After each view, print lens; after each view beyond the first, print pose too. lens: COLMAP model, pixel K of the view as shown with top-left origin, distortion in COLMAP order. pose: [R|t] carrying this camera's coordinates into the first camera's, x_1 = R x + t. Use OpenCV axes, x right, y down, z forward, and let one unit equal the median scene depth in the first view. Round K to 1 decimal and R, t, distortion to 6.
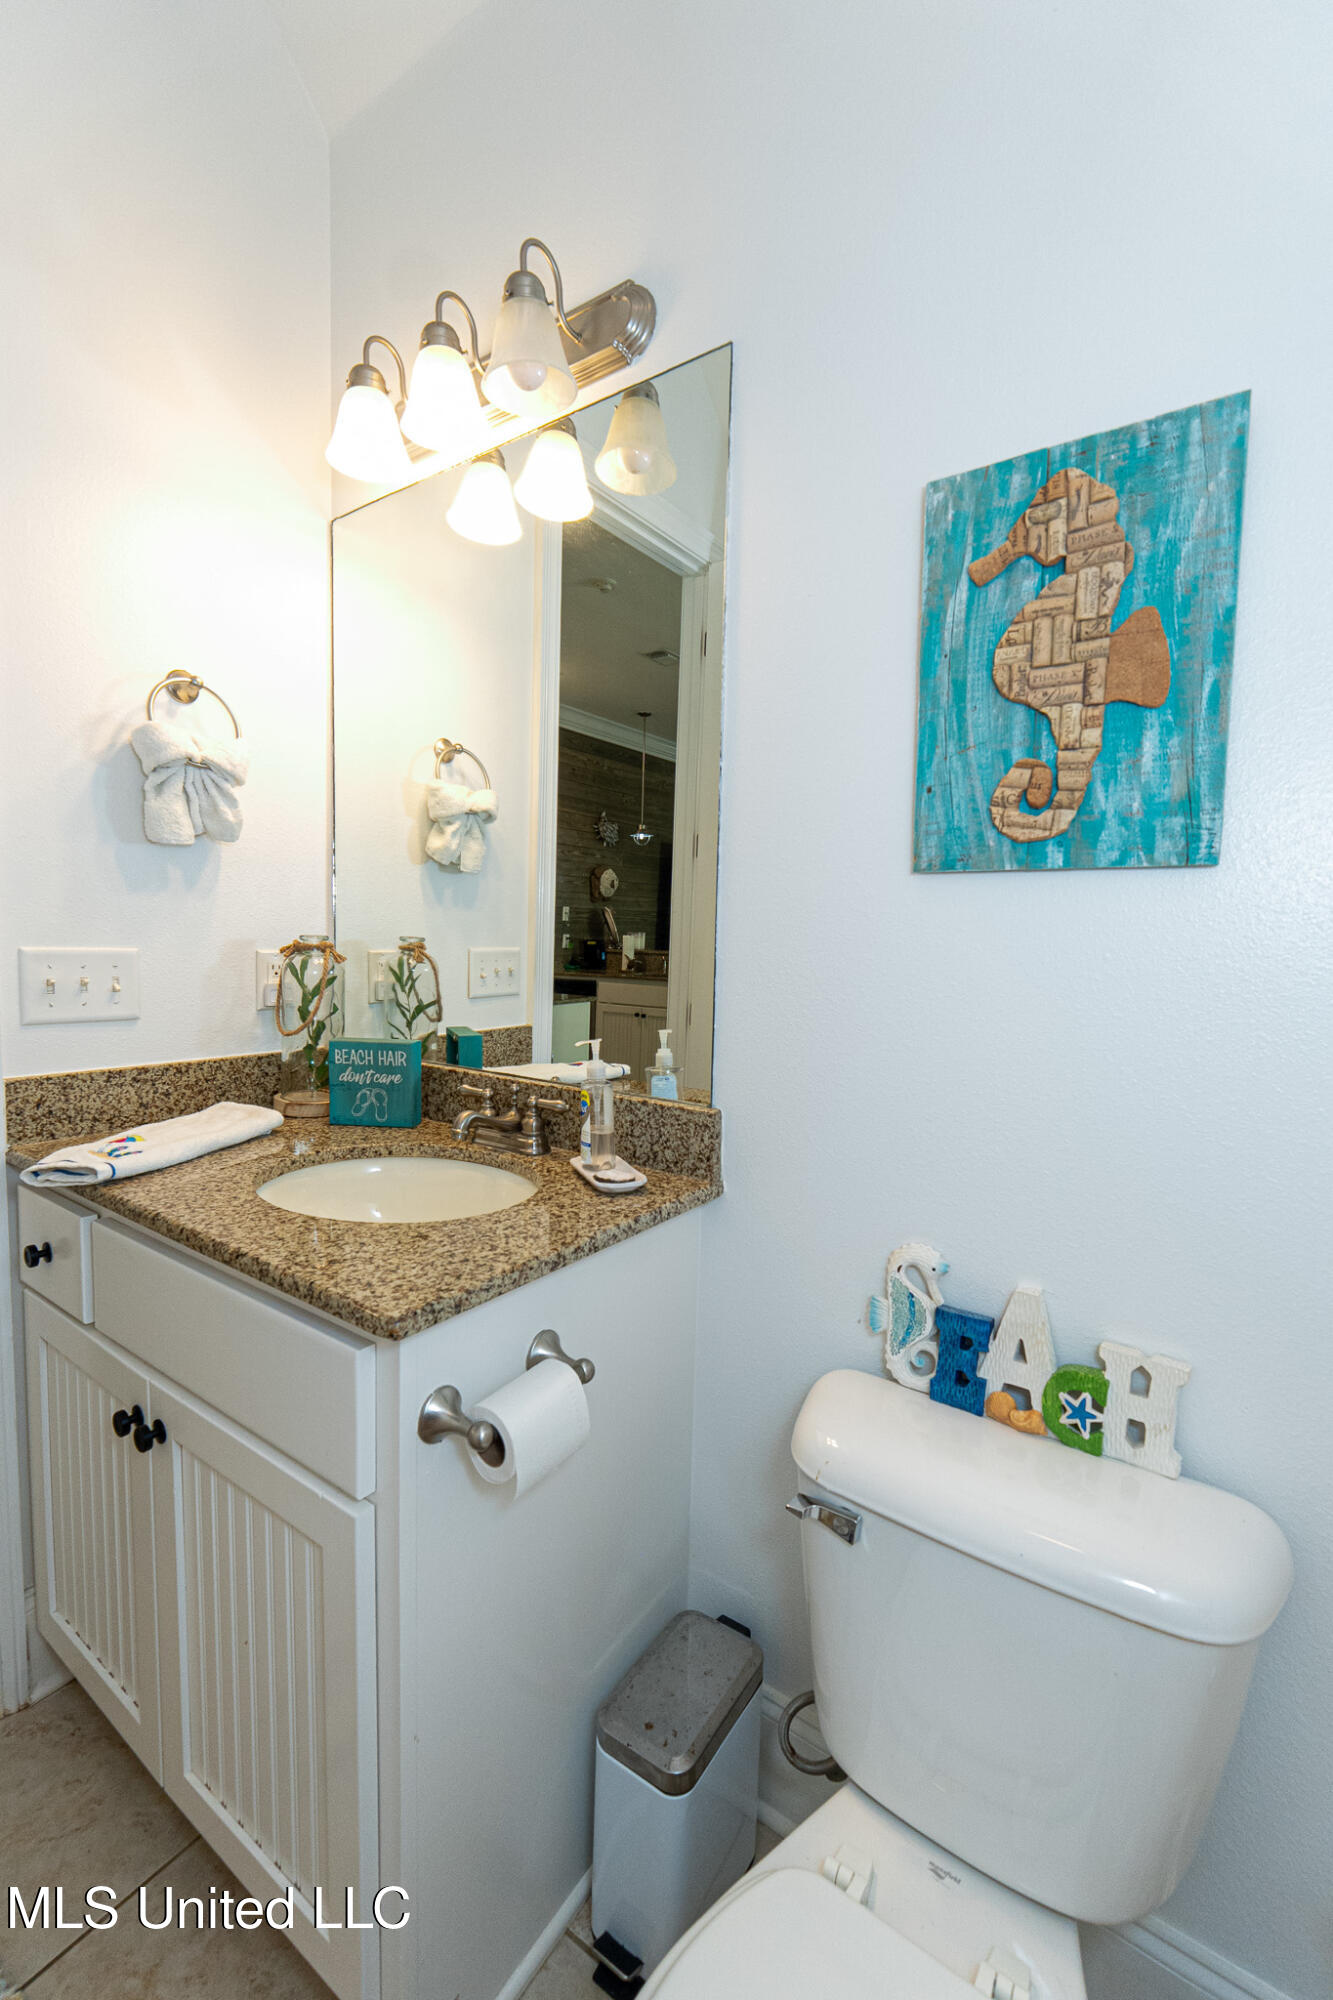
lens RADIAL K [[843.5, 0, 666.5], [0, 843.5, 1000.0], [0, 0, 1]] dist [0.002987, 0.000288]
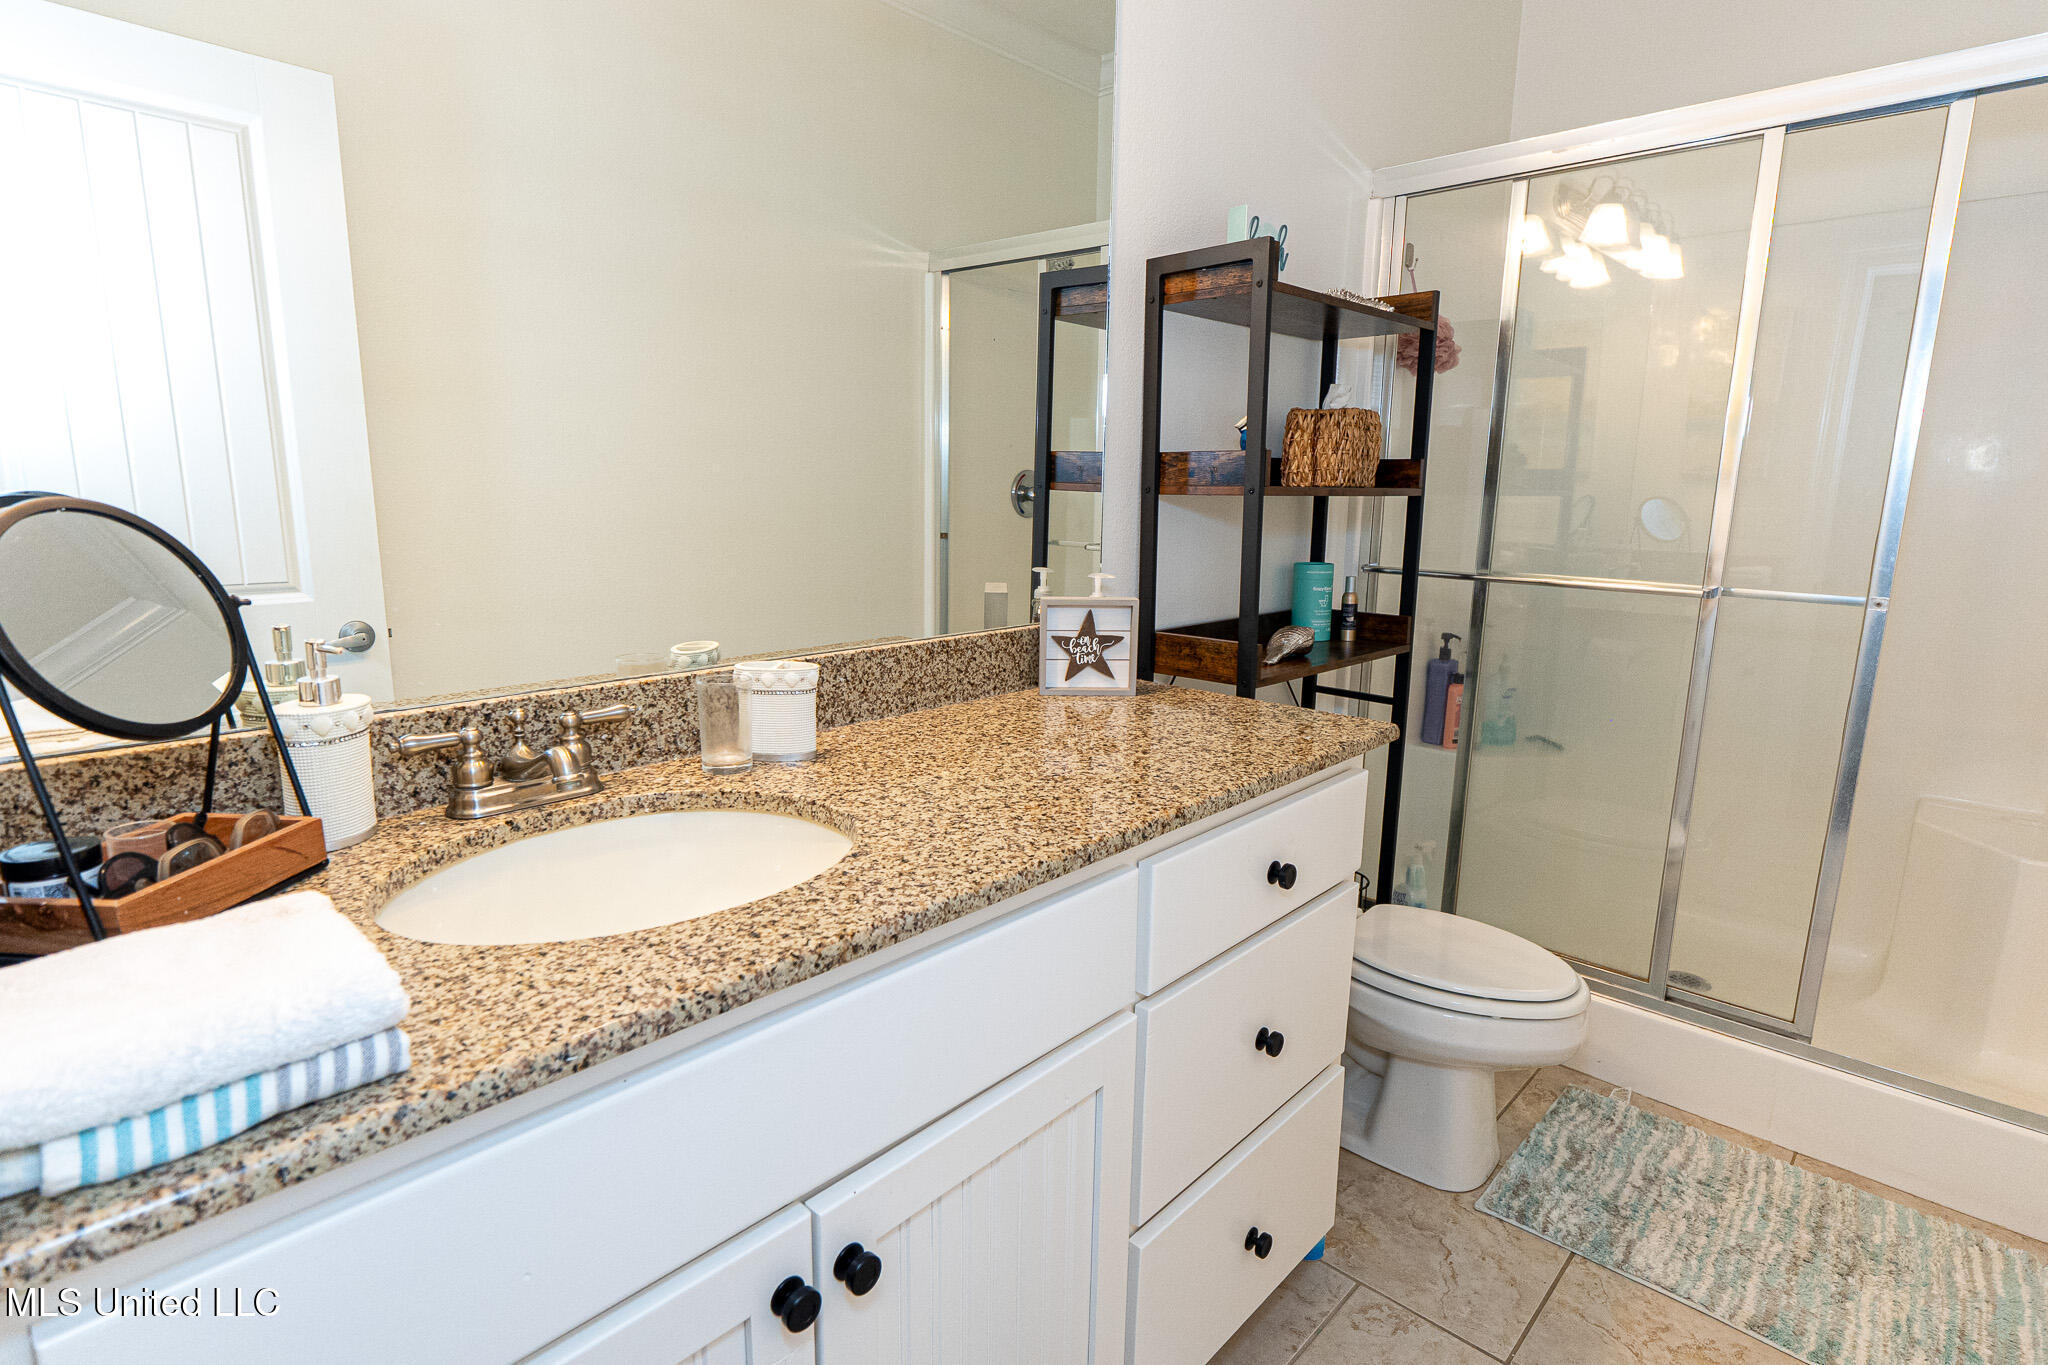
lens RADIAL K [[1018.5, 0, 1024.0], [0, 1018.5, 682.5], [0, 0, 1]] dist [-0.001106, -0.000107]
pose [[0.148929, -0.198336, 0.968753, -0.881969], [0.064289, 0.979548, 0.190662, -0.040670], [-0.986756, 0.033885, 0.158634, 0.511590]]
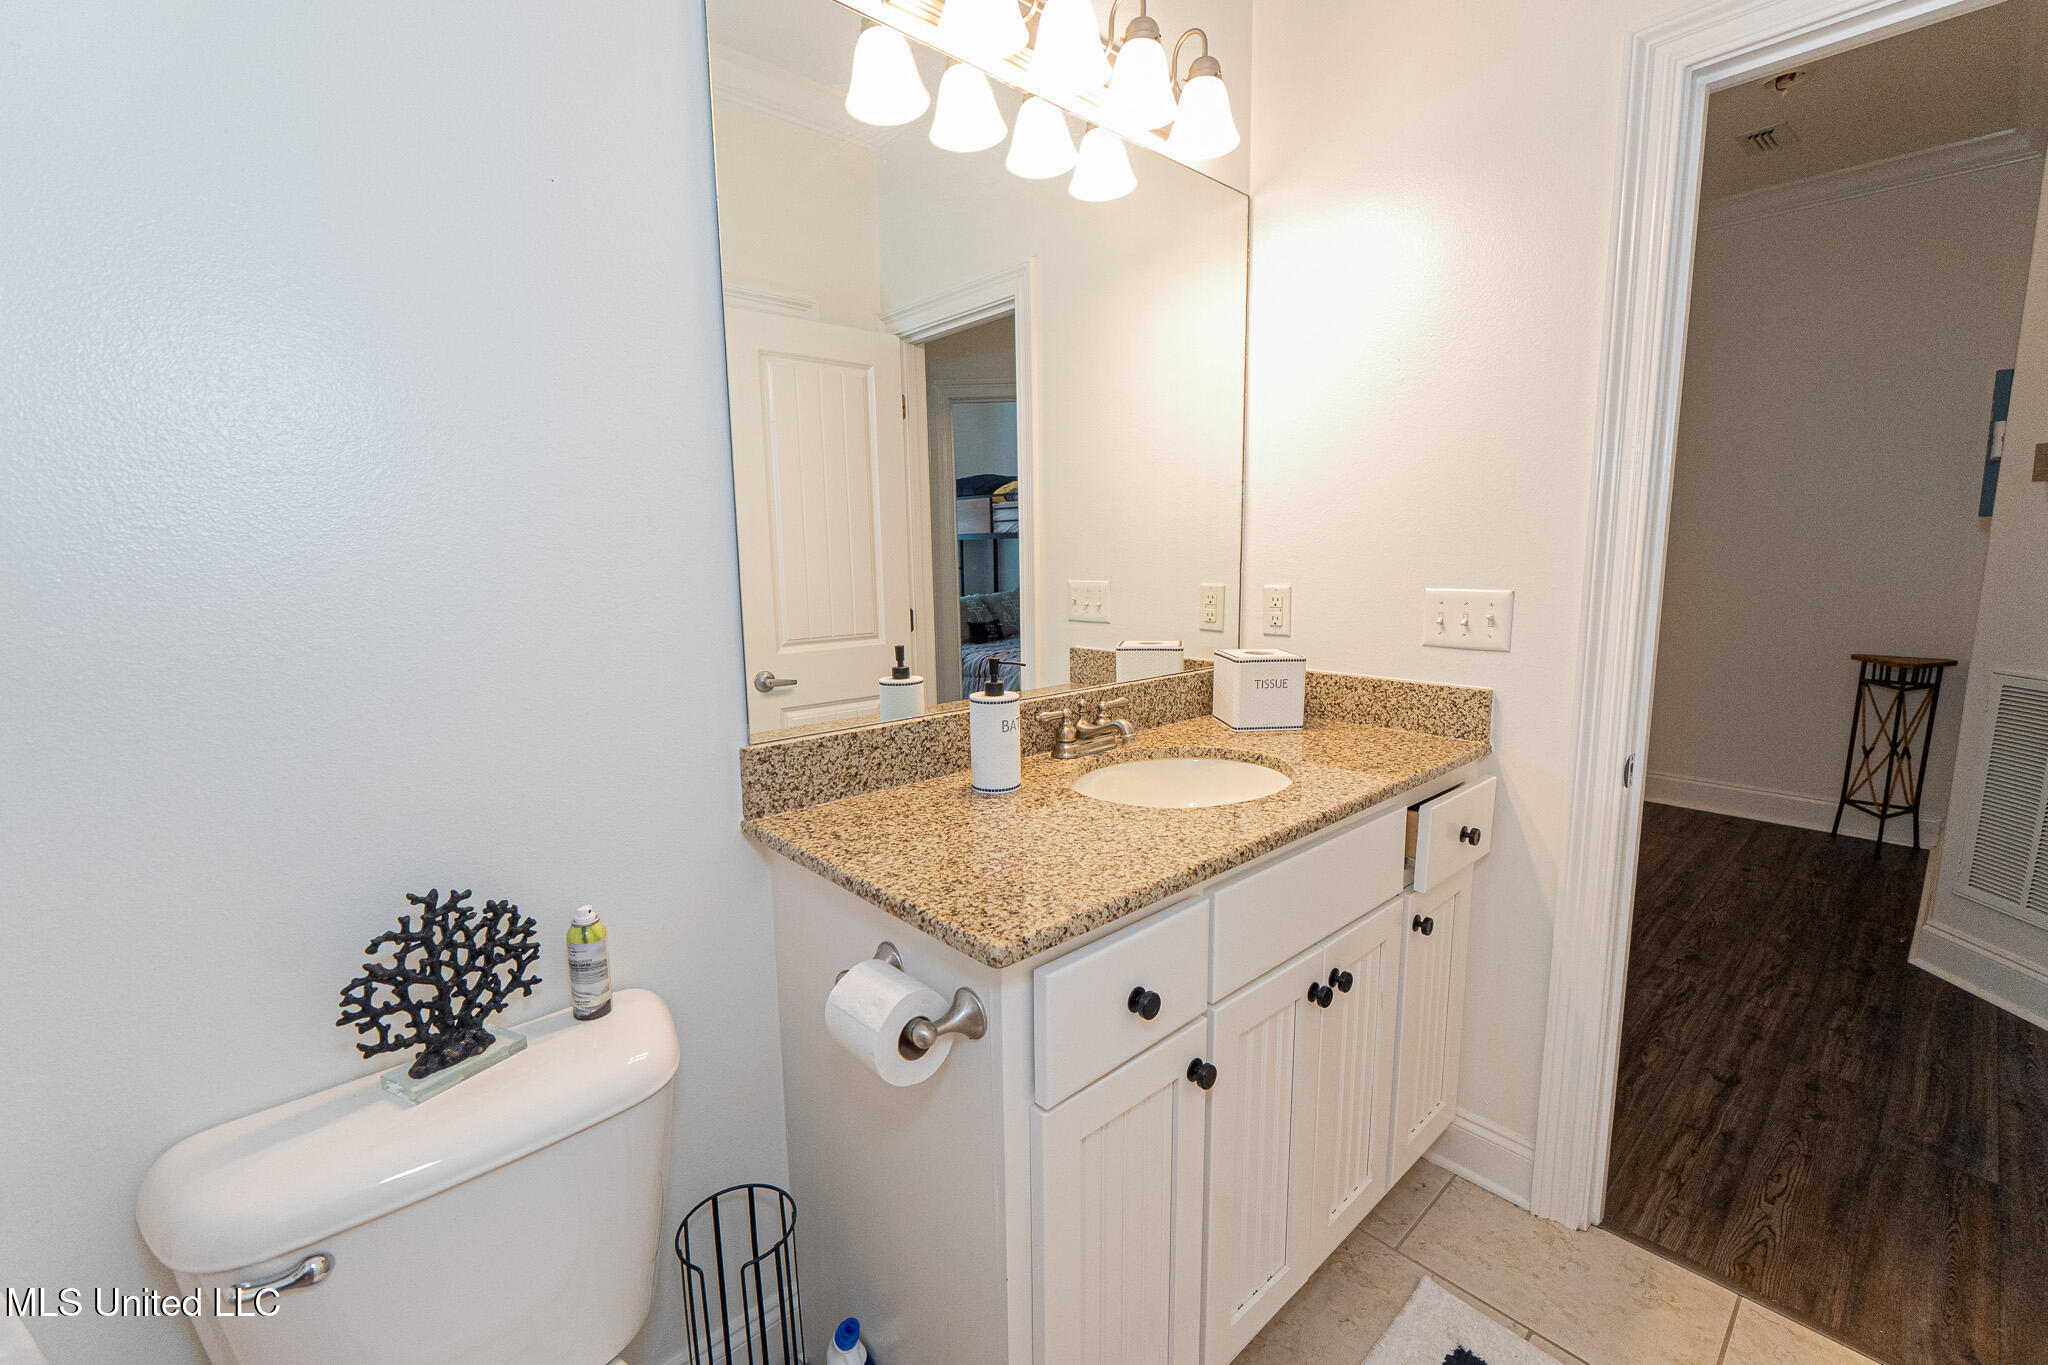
lens RADIAL K [[863.7, 0, 1024.0], [0, 863.7, 682.5], [0, 0, 1]] dist [0.002987, 0.000288]
pose [[0.231686, -0.170267, 0.957774, -1.341346], [0.098623, 0.983602, 0.151002, -0.106706], [-0.967779, 0.059473, 0.244678, 0.803231]]
